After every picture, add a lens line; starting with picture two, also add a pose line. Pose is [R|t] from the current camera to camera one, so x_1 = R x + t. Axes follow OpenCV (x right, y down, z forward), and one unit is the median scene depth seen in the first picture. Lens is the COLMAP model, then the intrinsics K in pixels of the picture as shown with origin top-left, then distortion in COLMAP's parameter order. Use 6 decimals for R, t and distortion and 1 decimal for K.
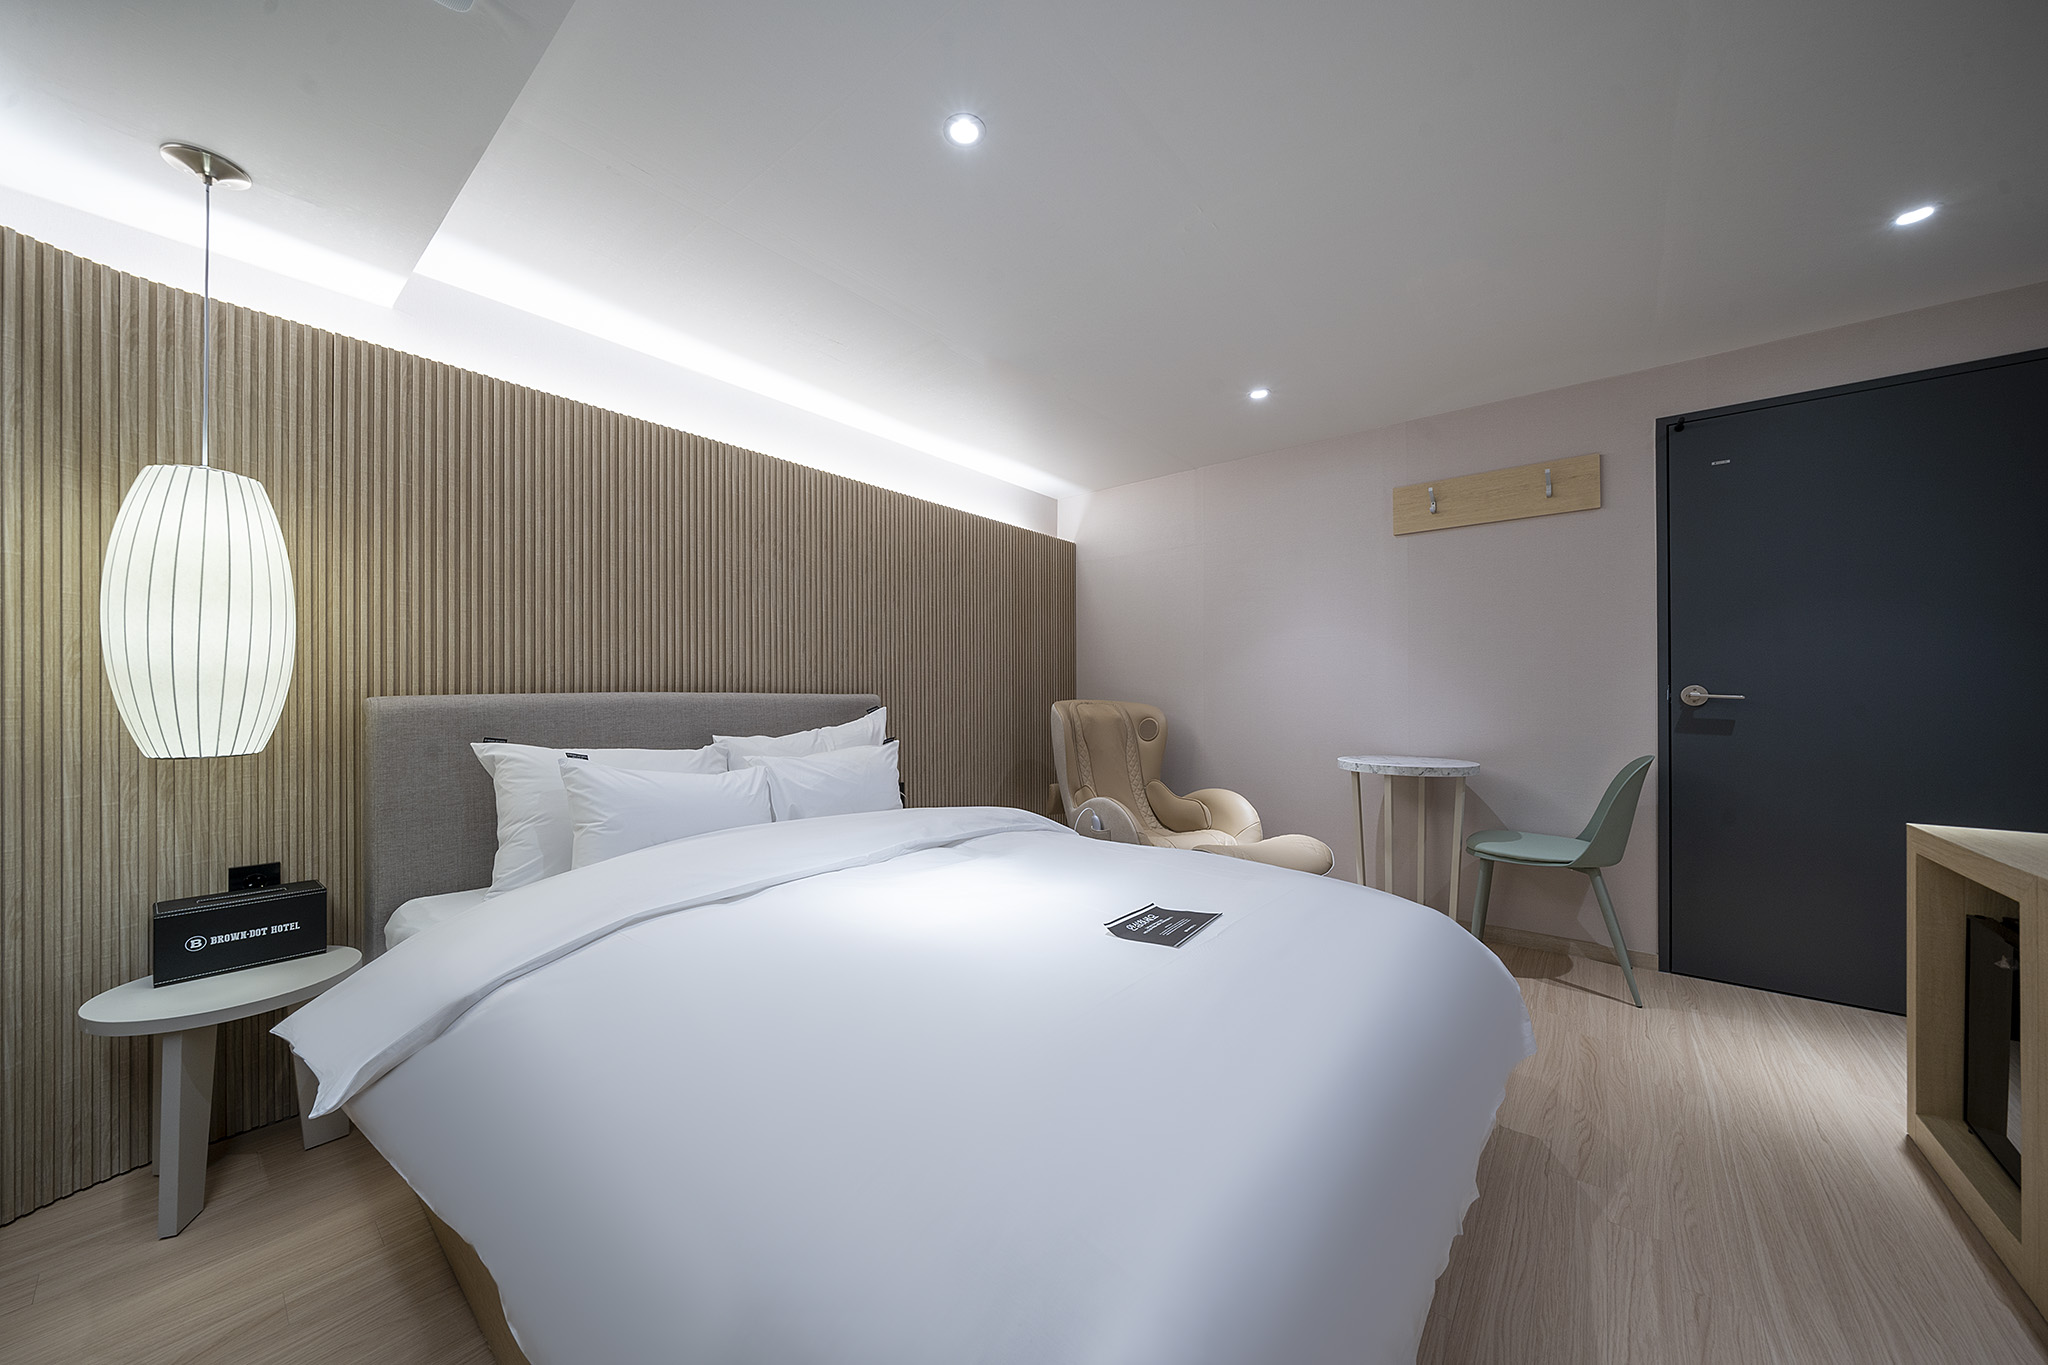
lens RADIAL K [[752.0, 0, 1039.3], [0, 752.0, 696.7], [0, 0, 1]] dist [-0.001770, -0.000196]
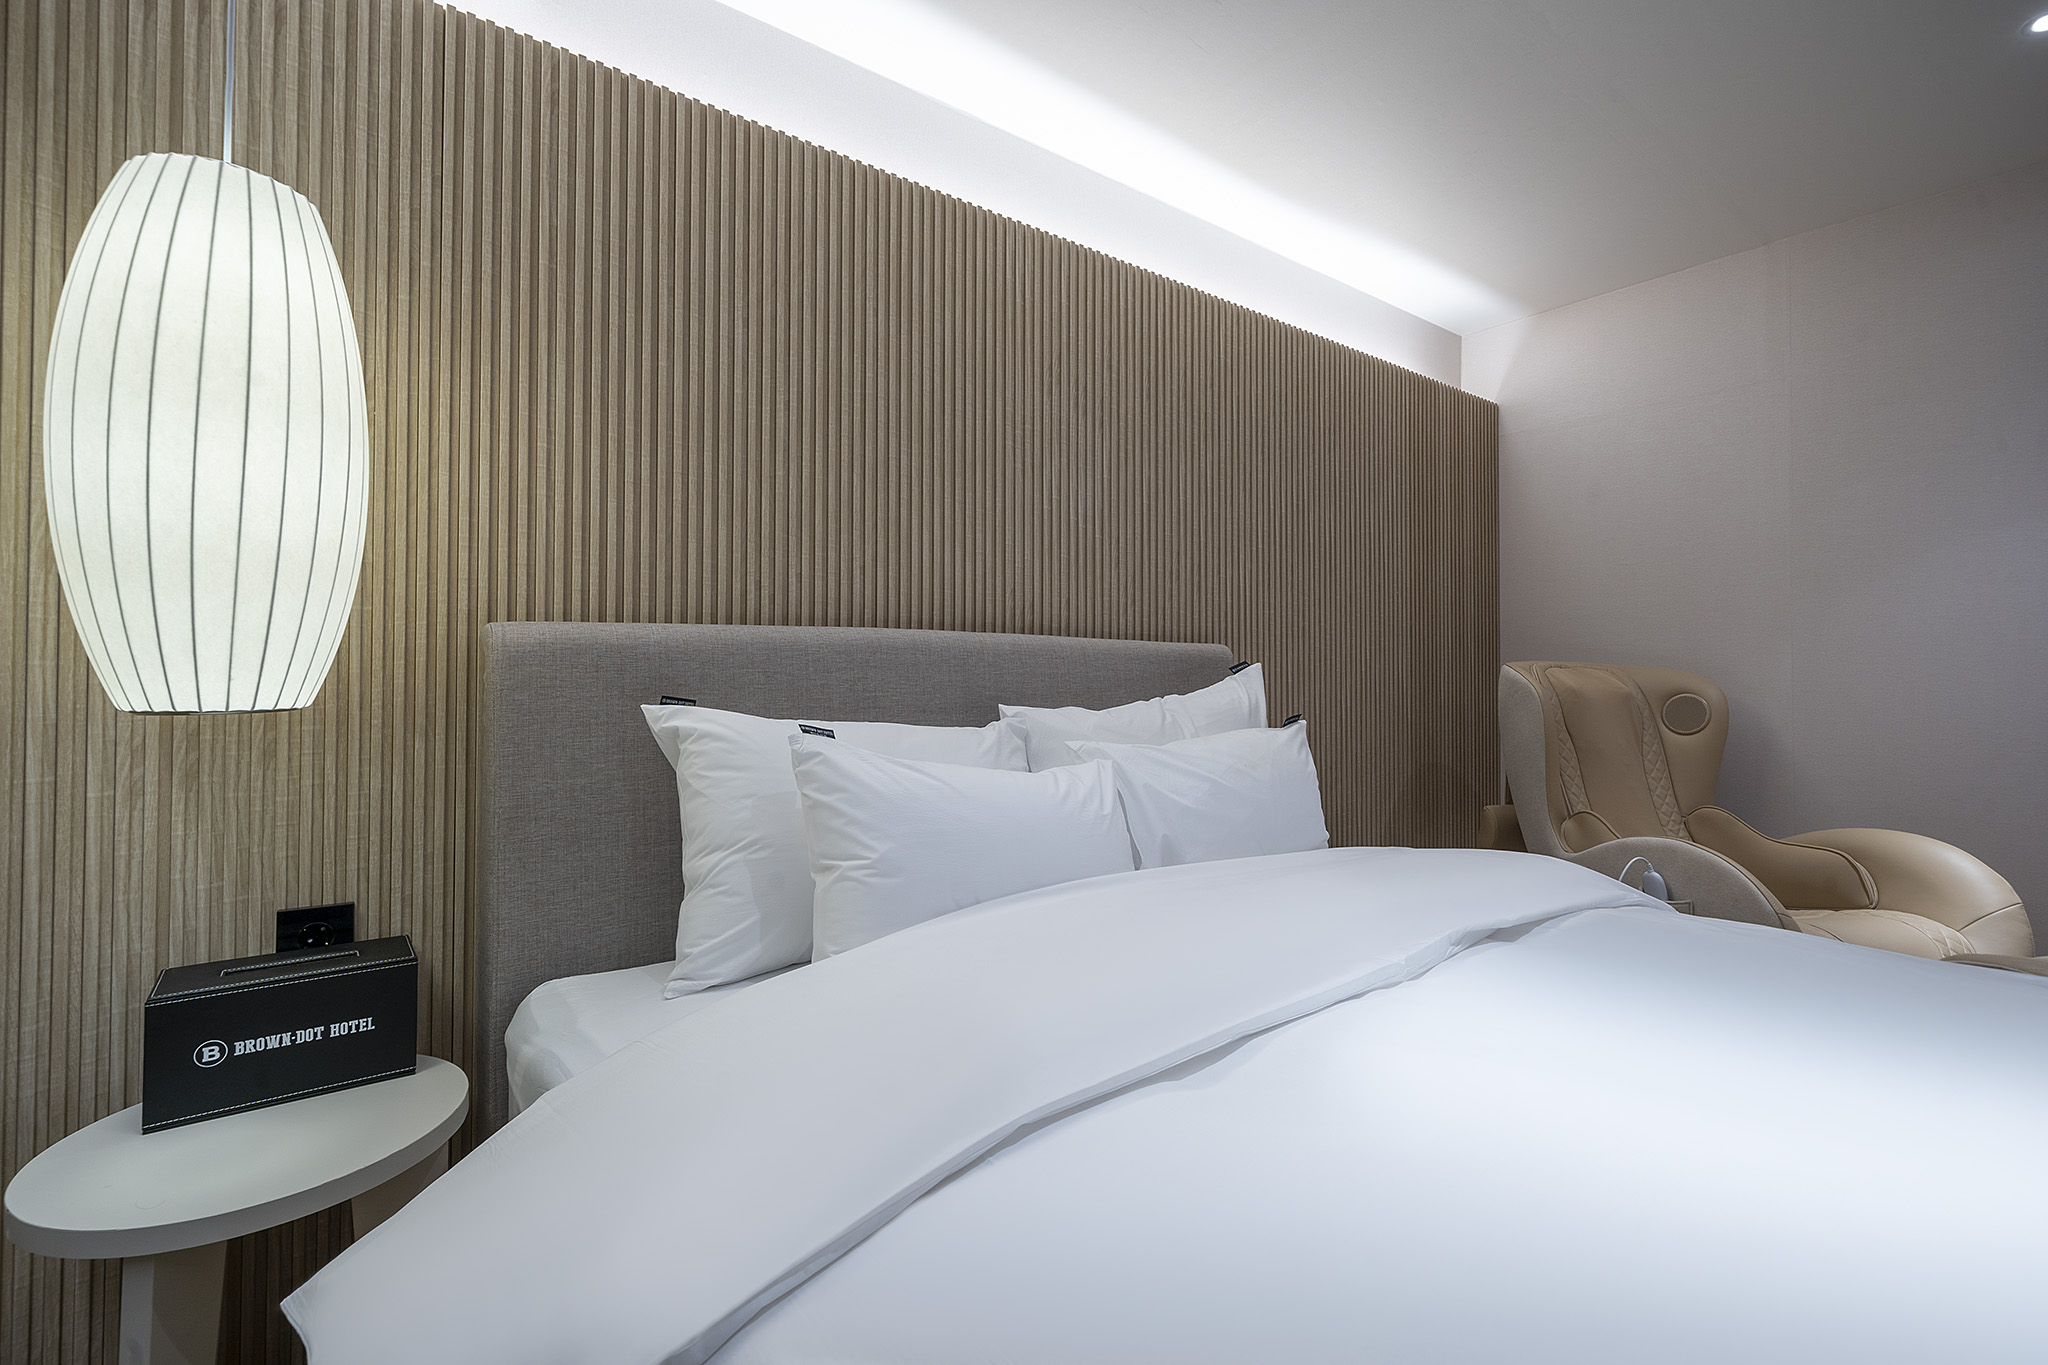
lens RADIAL K [[920.8, 0, 998.6], [0, 920.8, 673.8], [0, 0, 1]] dist [0.004155, 0.000542]
pose [[0.969621, 0.005173, -0.244559, -0.317011], [-0.007440, 0.999937, -0.008348, 0.040890], [0.244501, 0.009914, 0.969598, 0.381710]]
